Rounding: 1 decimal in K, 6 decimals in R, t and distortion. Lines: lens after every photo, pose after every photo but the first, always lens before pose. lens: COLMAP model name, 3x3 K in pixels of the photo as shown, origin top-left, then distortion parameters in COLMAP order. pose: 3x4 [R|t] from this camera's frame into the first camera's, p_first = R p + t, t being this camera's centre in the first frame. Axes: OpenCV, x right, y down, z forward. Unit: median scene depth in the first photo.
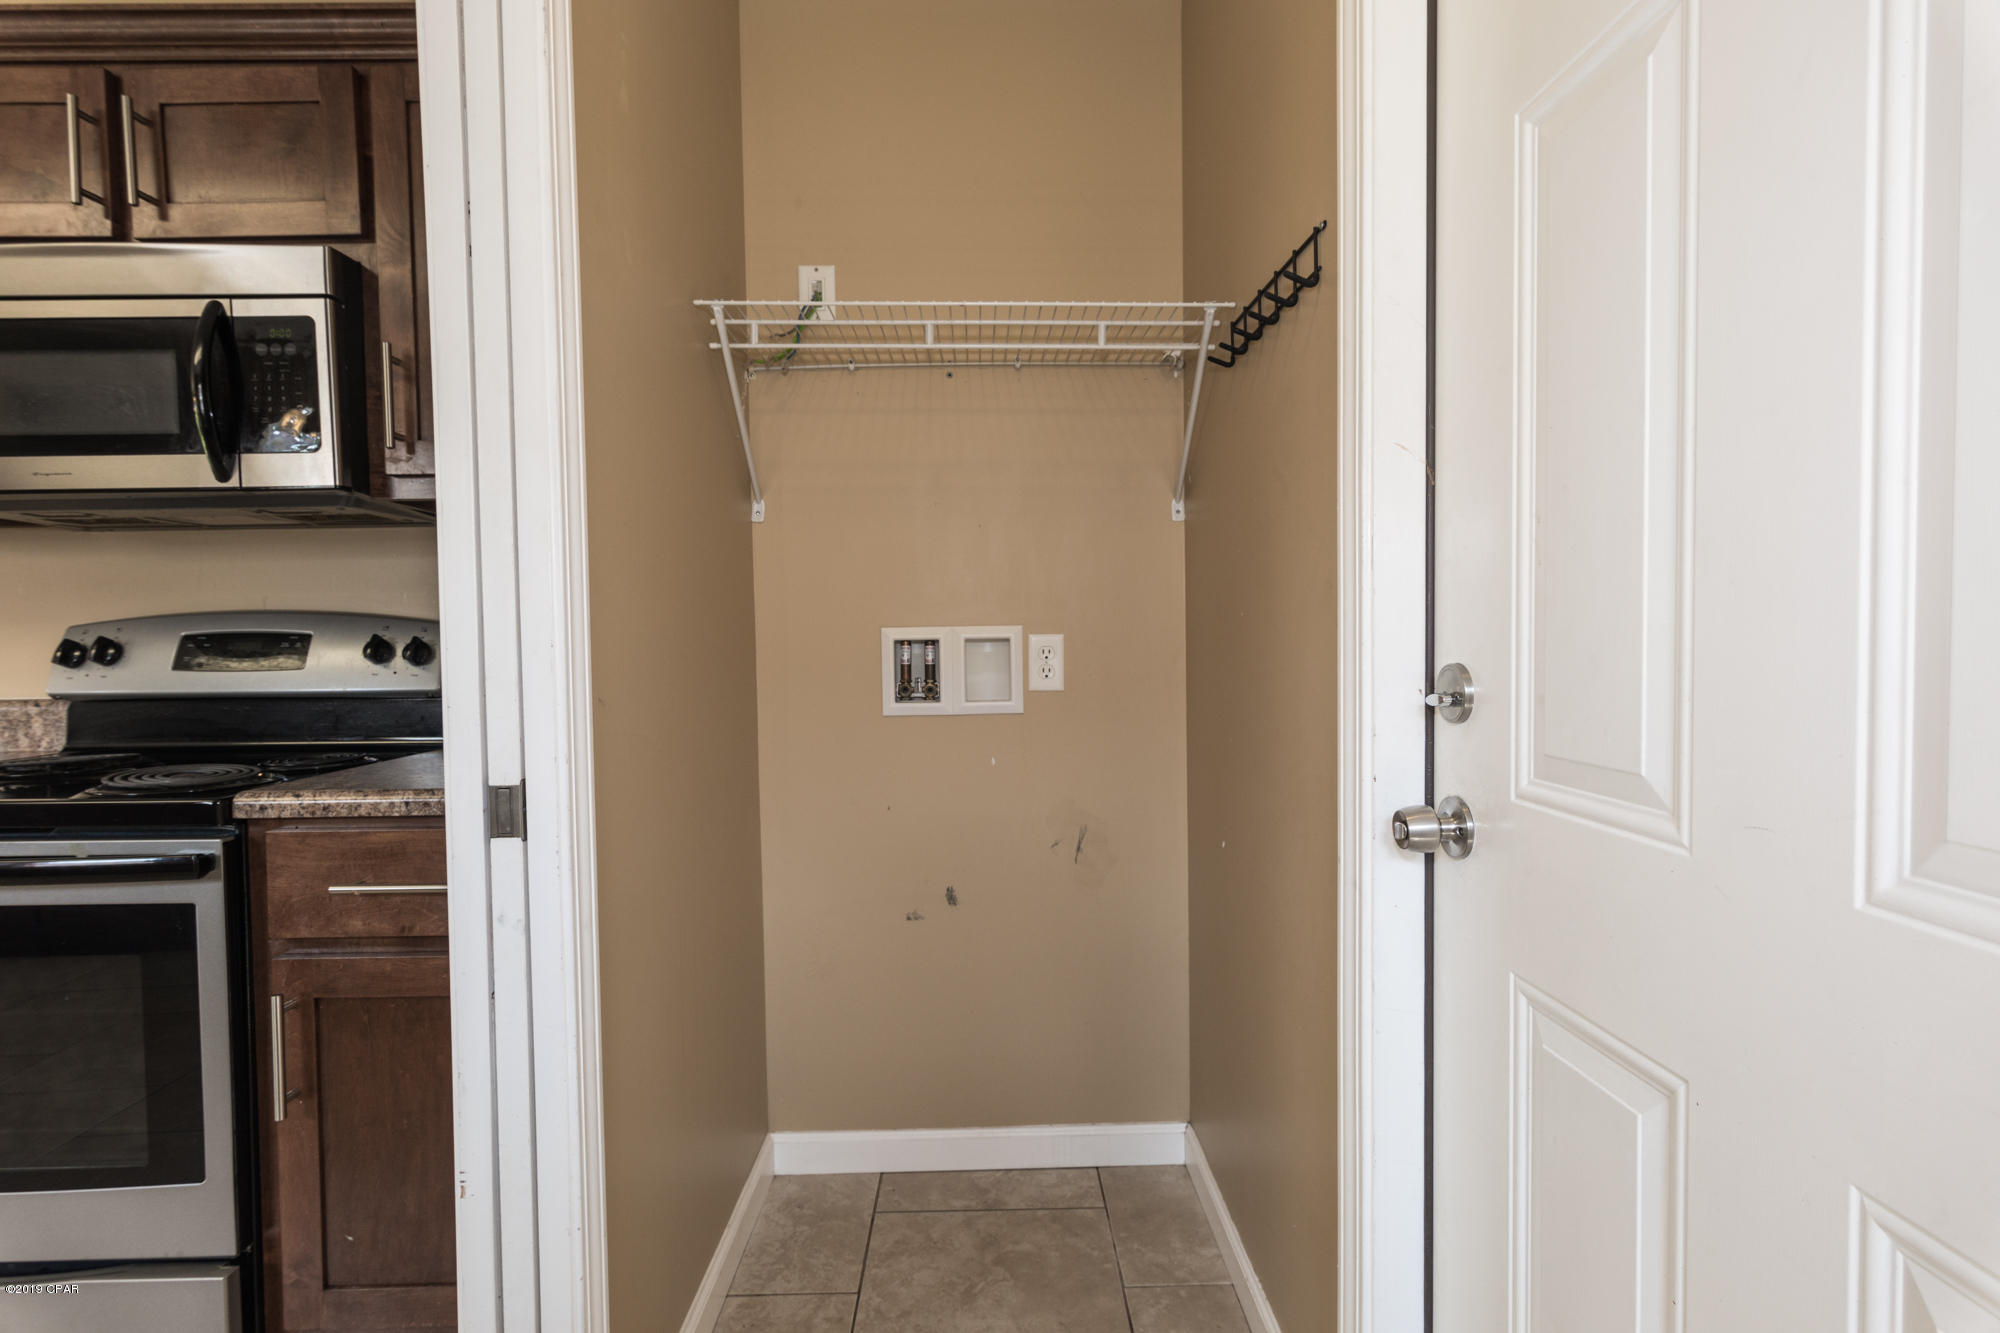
lens RADIAL K [[989.9, 0, 1003.0], [0, 989.9, 673.2], [0, 0, 1]] dist [0.002839, 0.002260]
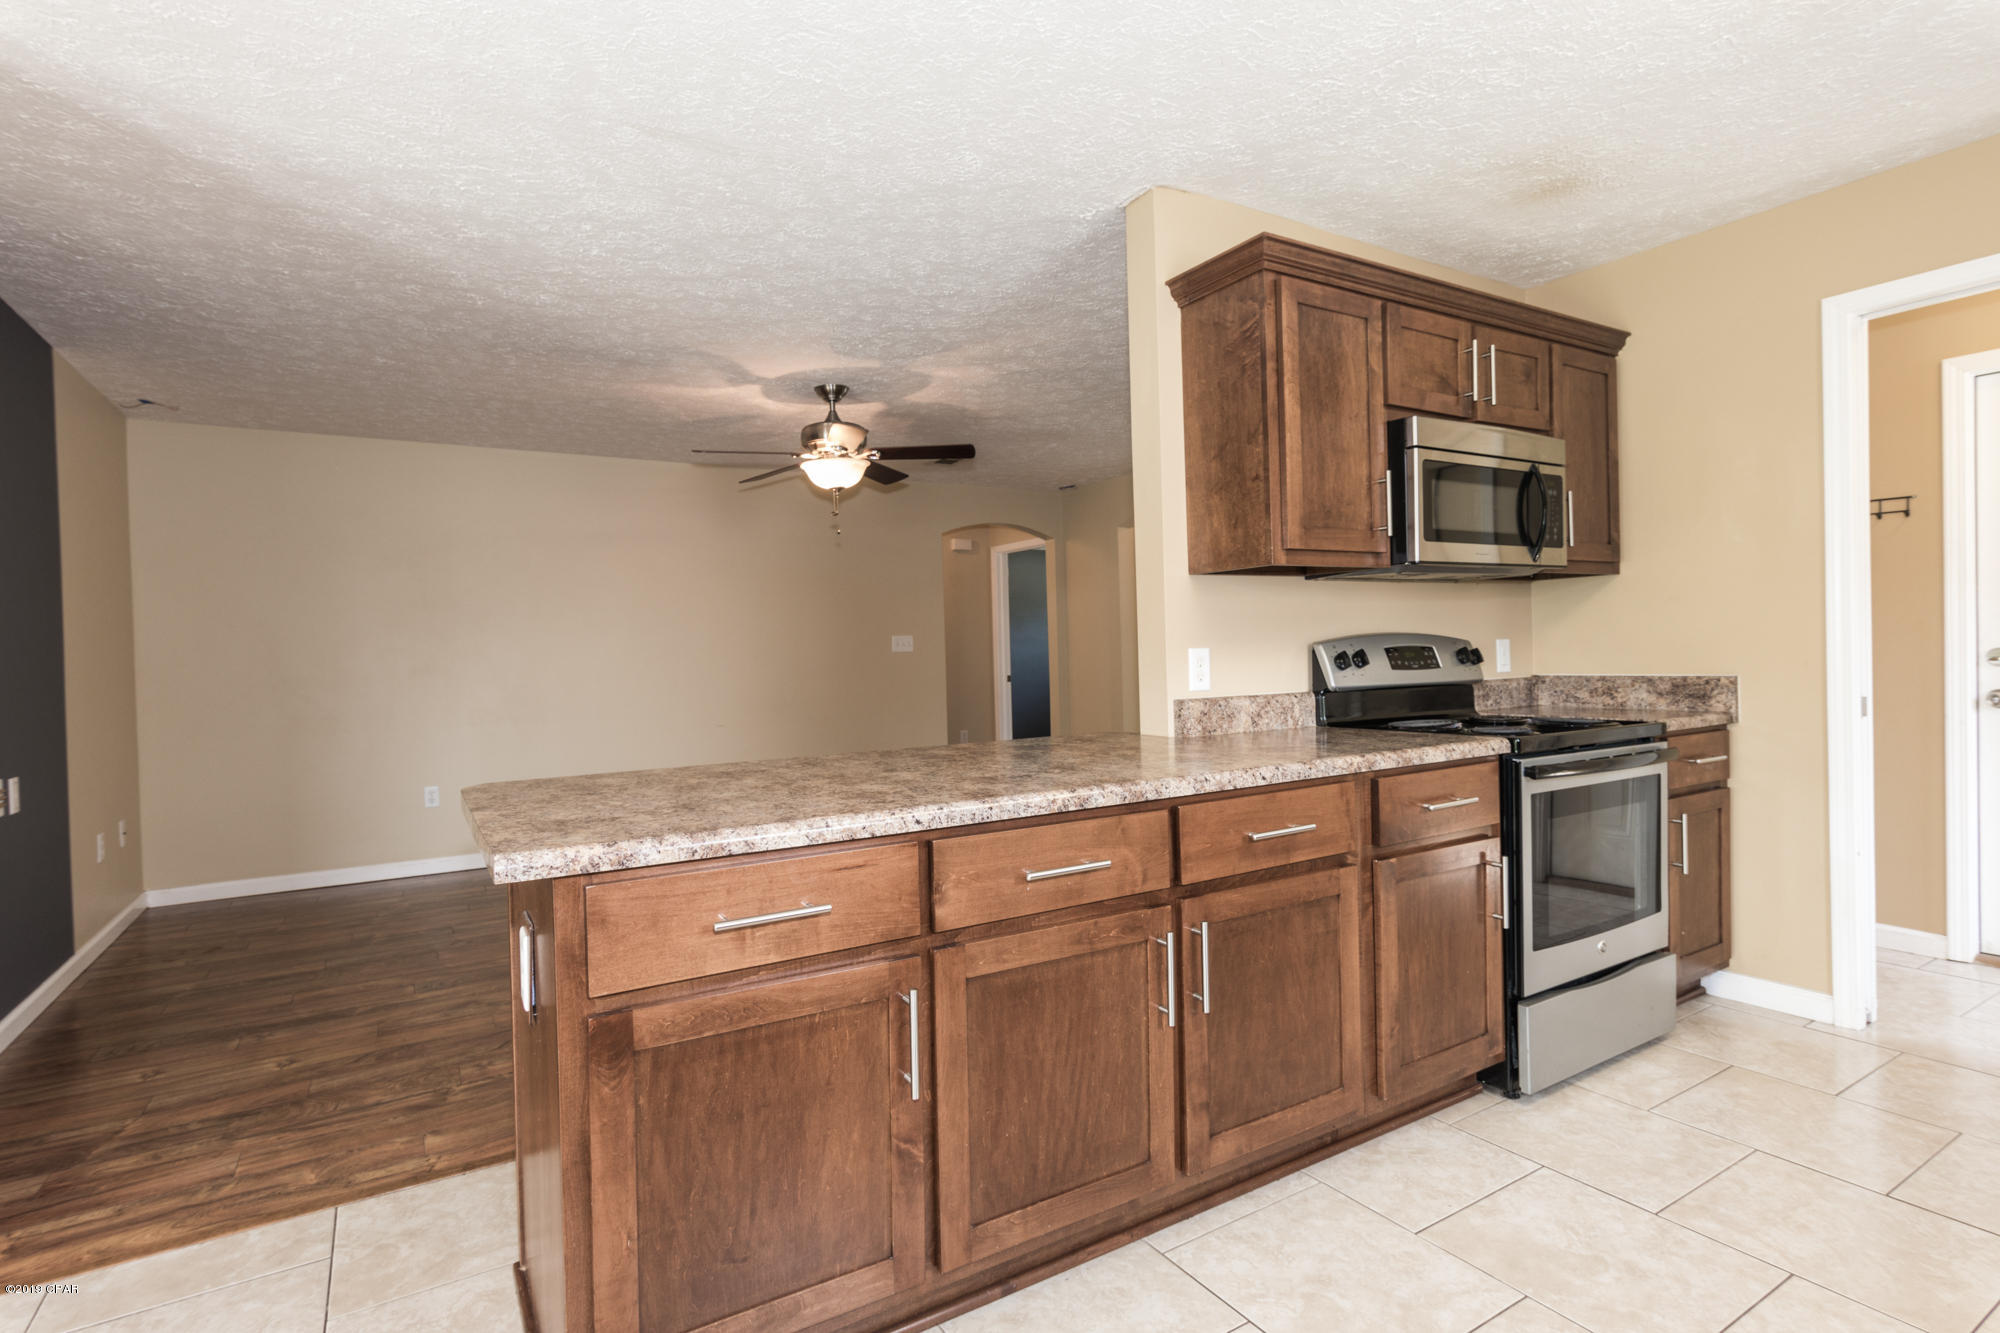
lens RADIAL K [[989.9, 0, 1012.9], [0, 989.9, 664.9], [0, 0, 1]] dist [0.002839, 0.002260]
pose [[0.861288, -0.018793, 0.507770, -2.318596], [0.032538, 0.999305, -0.018206, -0.002047], [-0.507075, 0.032202, 0.861300, -0.069371]]
